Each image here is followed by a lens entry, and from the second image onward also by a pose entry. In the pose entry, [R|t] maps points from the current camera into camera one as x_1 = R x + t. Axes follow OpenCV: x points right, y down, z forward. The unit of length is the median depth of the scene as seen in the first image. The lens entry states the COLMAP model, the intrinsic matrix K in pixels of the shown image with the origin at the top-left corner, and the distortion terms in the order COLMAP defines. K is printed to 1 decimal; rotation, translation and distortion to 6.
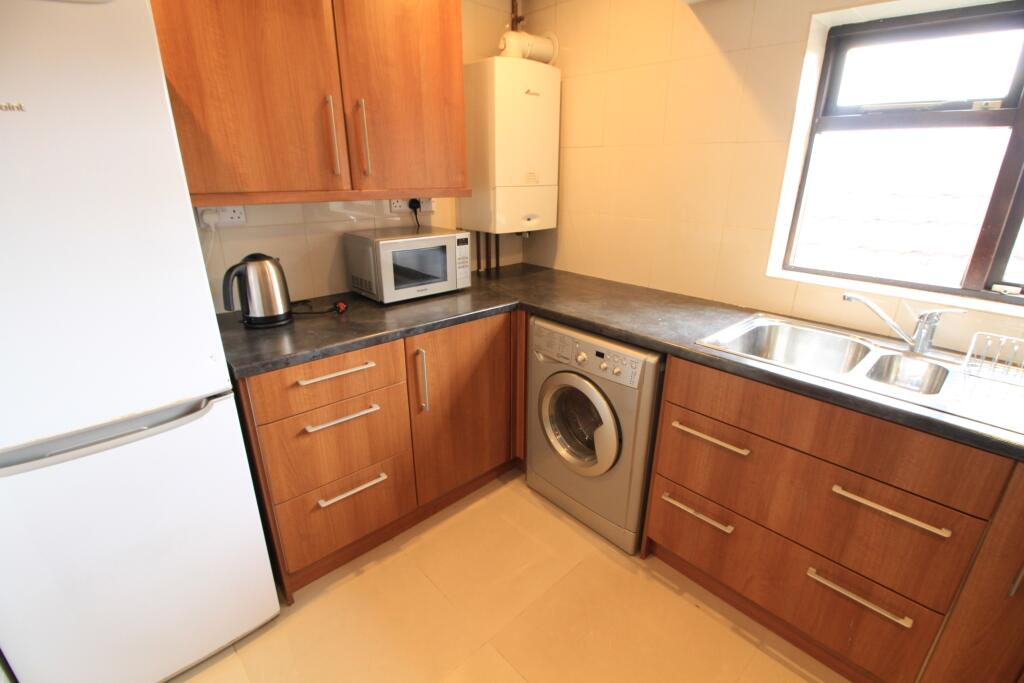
lens RADIAL K [[481.1, 0, 514.9], [0, 481.1, 340.8], [0, 0, 1]] dist [-0.000757, -0.001374]
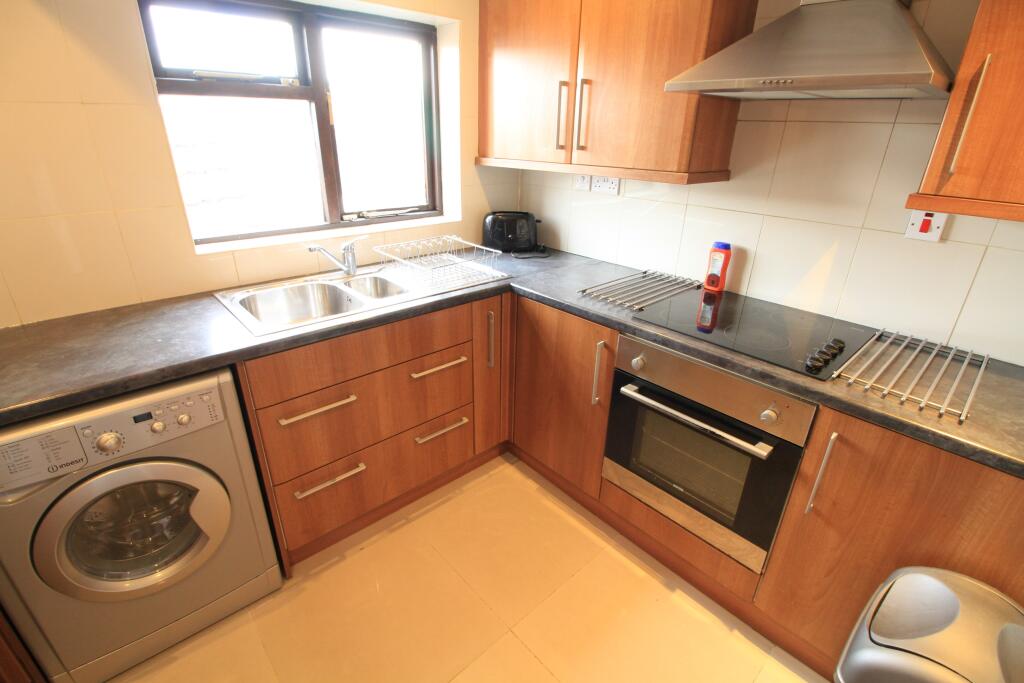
lens RADIAL K [[481.1, 0, 514.5], [0, 481.1, 344.1], [0, 0, 1]] dist [-0.000757, -0.001374]
pose [[0.017851, -0.417466, 0.908517, -0.423000], [0.325084, 0.861715, 0.389574, -0.167705], [-0.945517, 0.288390, 0.151094, 0.376249]]
